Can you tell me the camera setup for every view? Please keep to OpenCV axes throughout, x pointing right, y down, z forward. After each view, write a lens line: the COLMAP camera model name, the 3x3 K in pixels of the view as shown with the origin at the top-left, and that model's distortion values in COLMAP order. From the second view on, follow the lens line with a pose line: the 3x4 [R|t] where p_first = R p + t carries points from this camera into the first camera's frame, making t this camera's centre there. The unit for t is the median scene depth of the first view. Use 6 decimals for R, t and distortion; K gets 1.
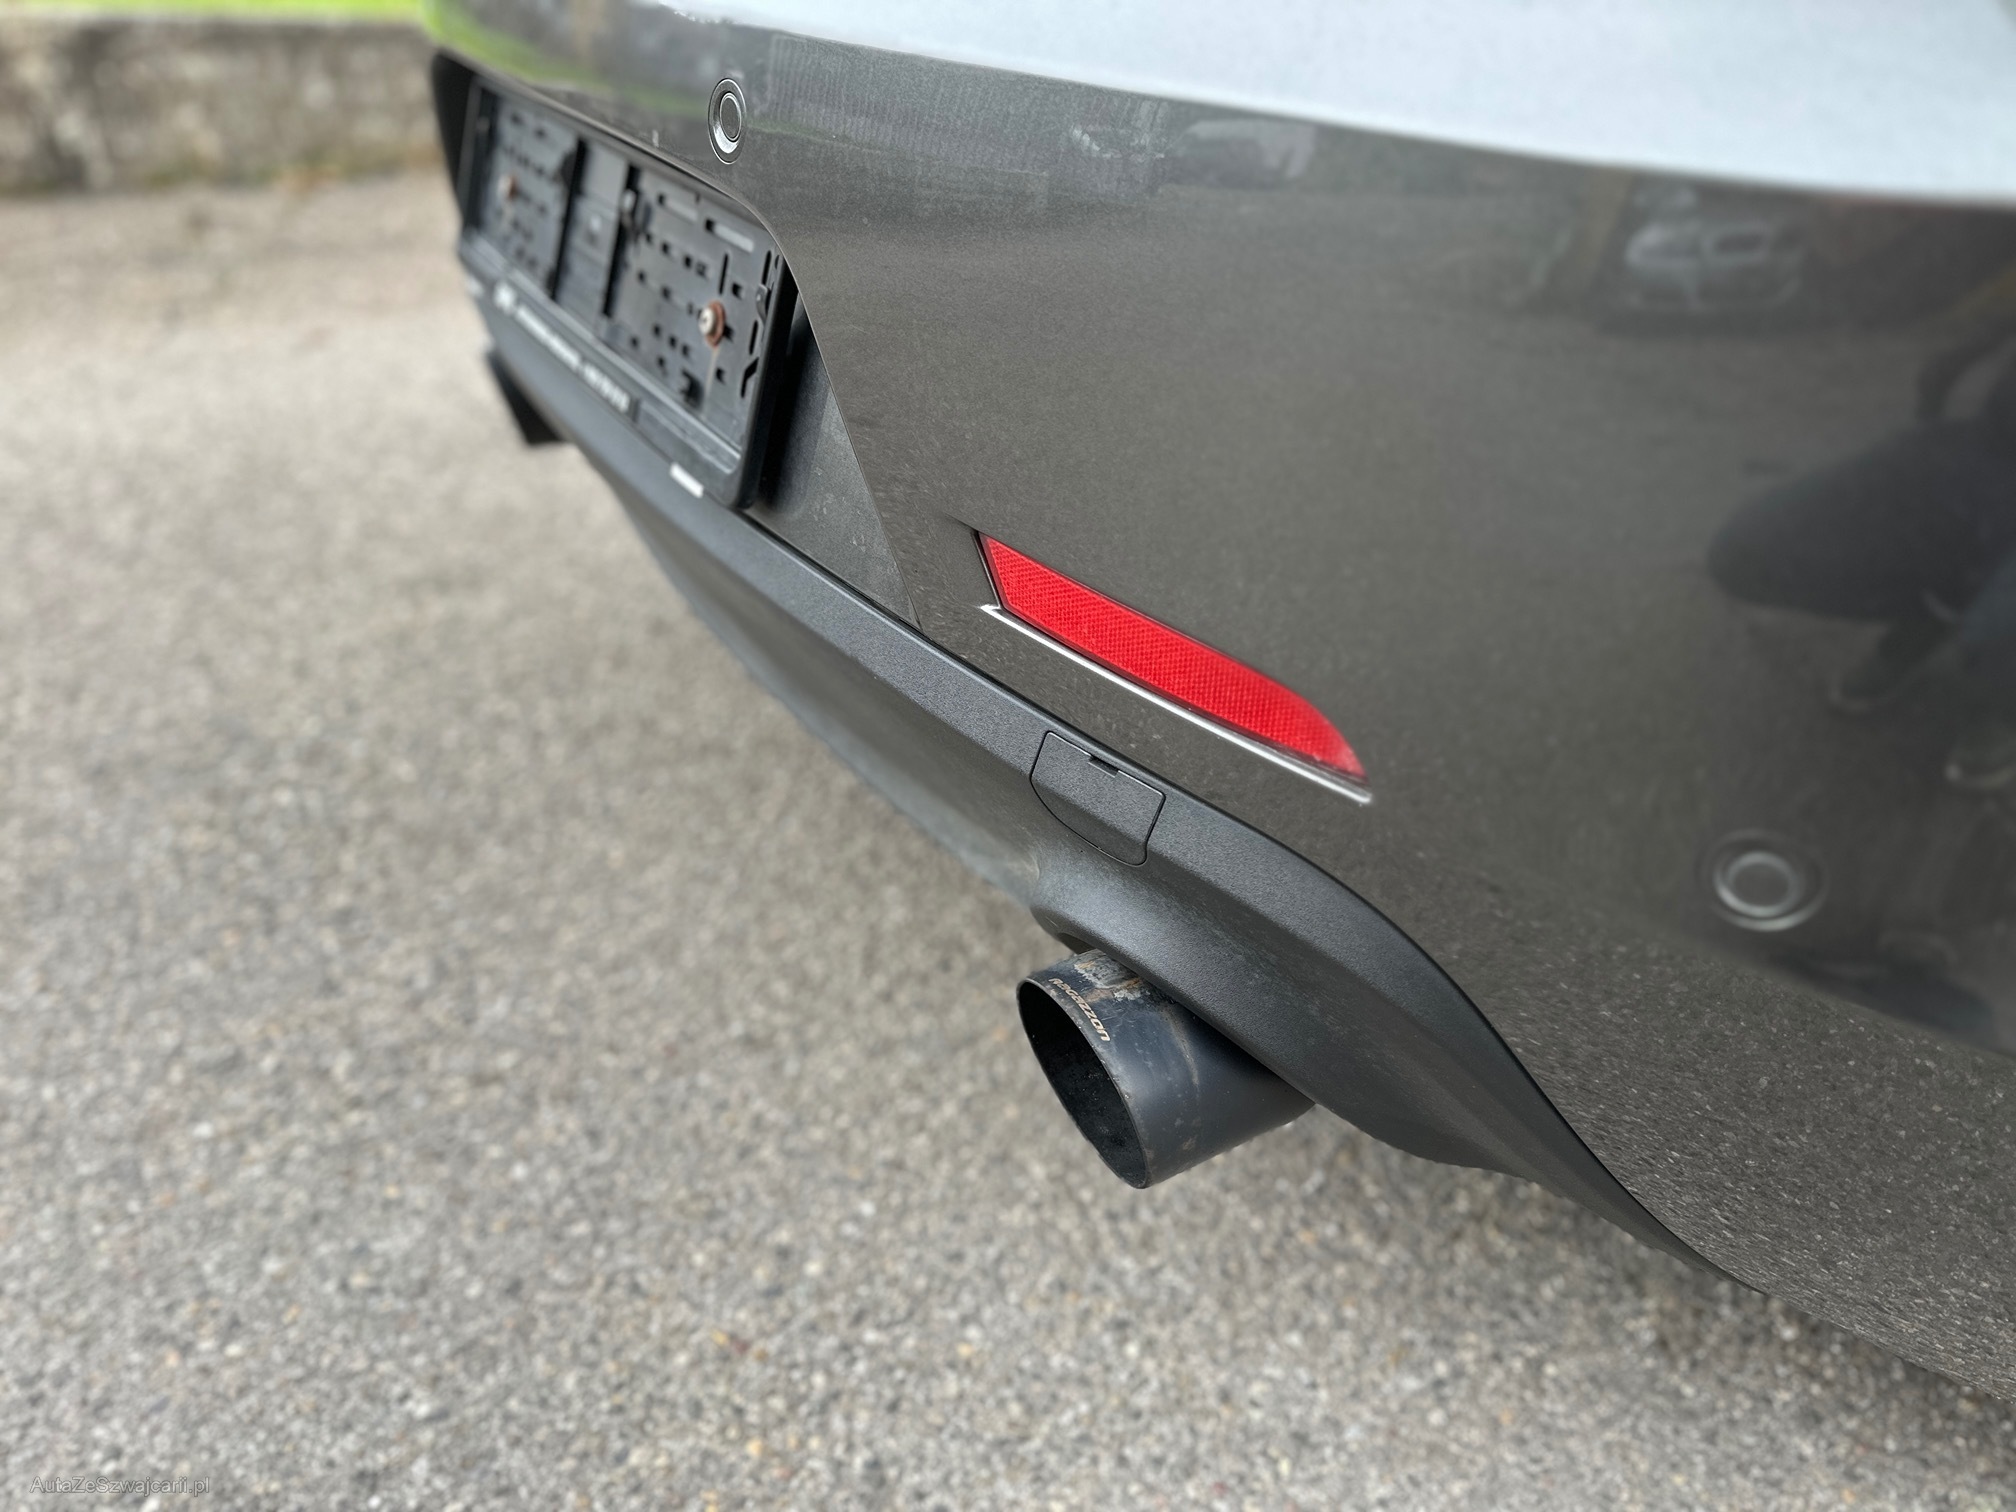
lens RADIAL K [[1478.1, 0, 1008.0], [0, 1478.1, 756.0], [0, 0, 1]] dist [0.048241, -0.094109]
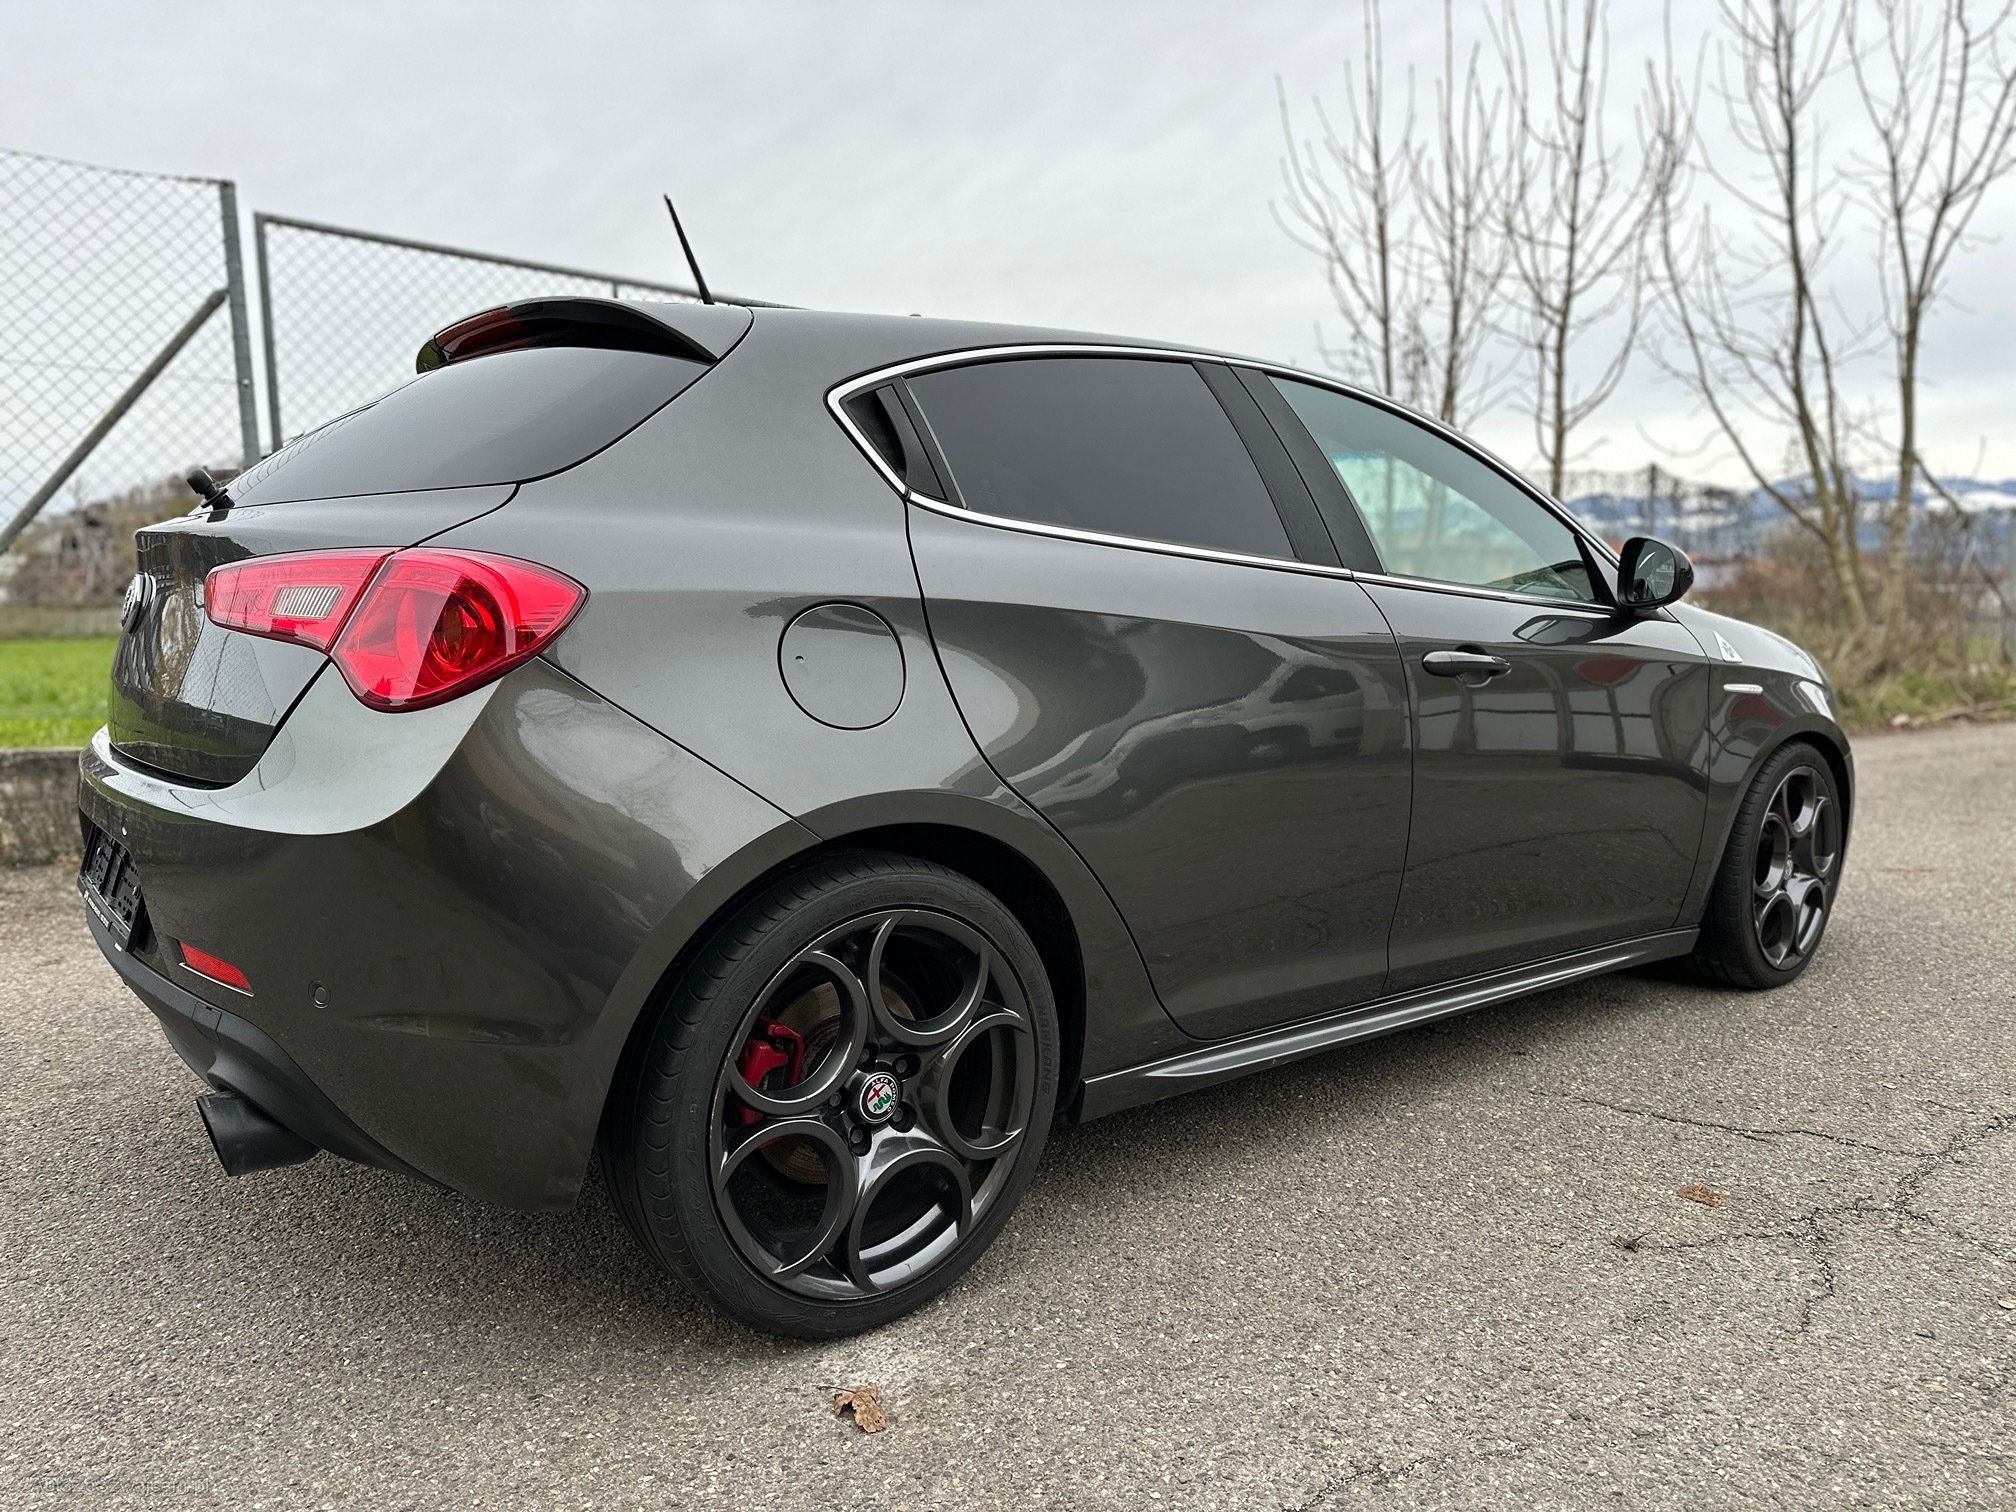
lens RADIAL K [[1430.0, 0, 987.7], [0, 1430.0, 760.1], [0, 0, 1]] dist [0.024584, -0.023744]
pose [[0.991996, -0.034466, 0.121474, 0.817901], [0.081550, 0.909354, -0.407952, 0.548111], [-0.096402, 0.414593, 0.904886, -1.296189]]
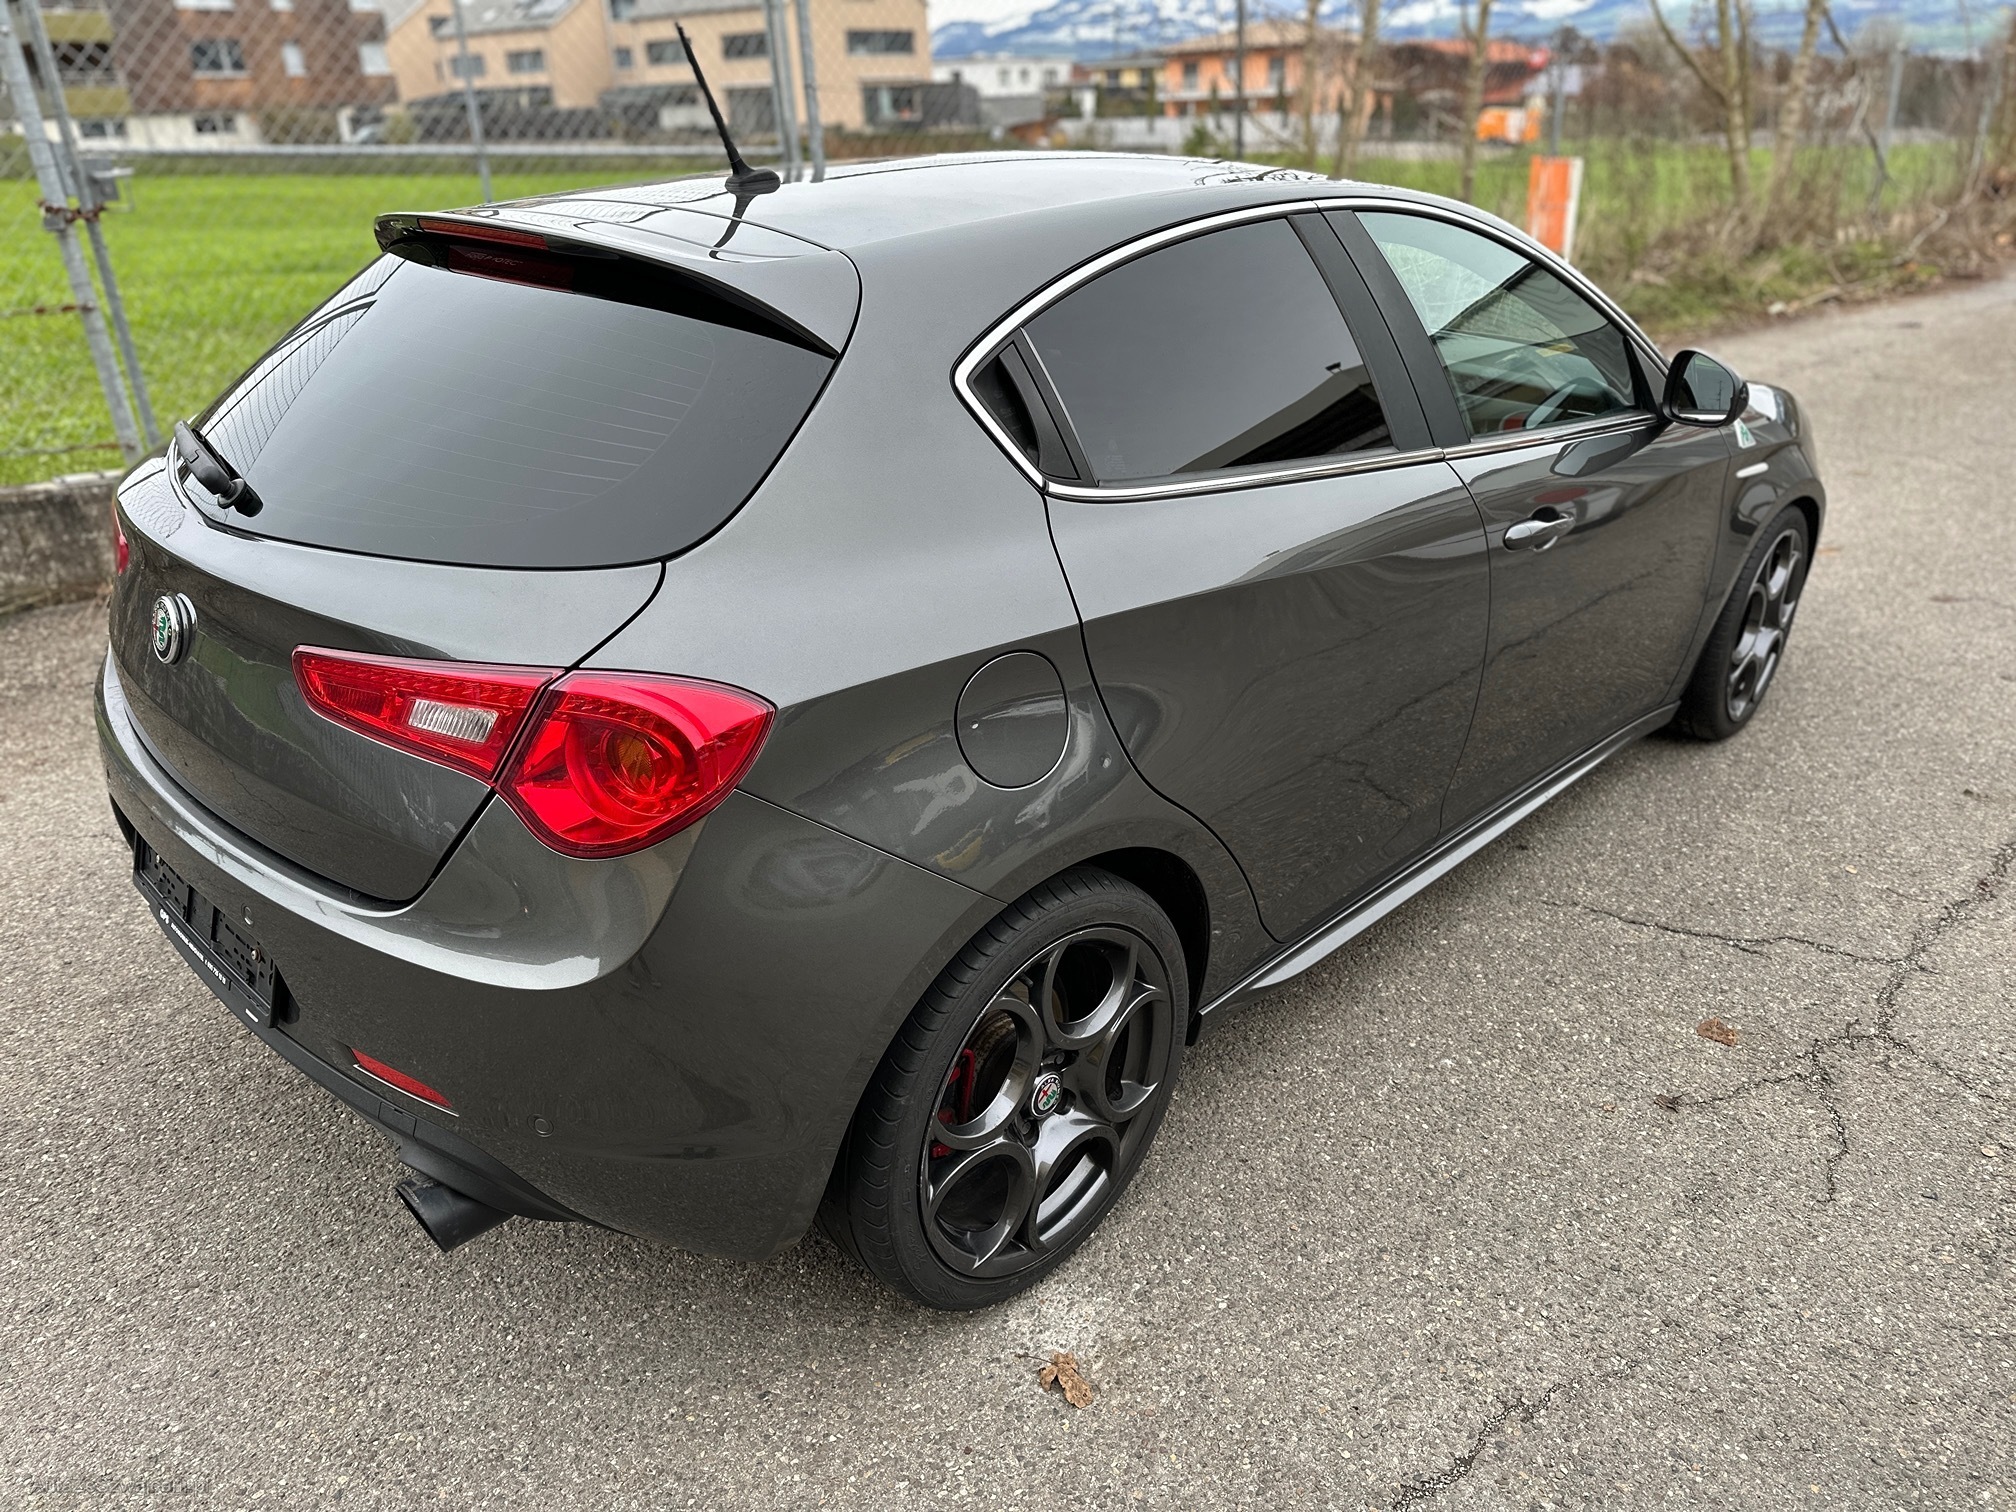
lens RADIAL K [[1431.1, 0, 1007.1], [0, 1431.1, 774.4], [0, 0, 1]] dist [0.036200, -0.042754]
pose [[0.968533, -0.132362, 0.210769, 0.456376], [0.154594, 0.983621, -0.092687, -0.127105], [-0.195048, 0.122354, 0.973132, -1.370415]]
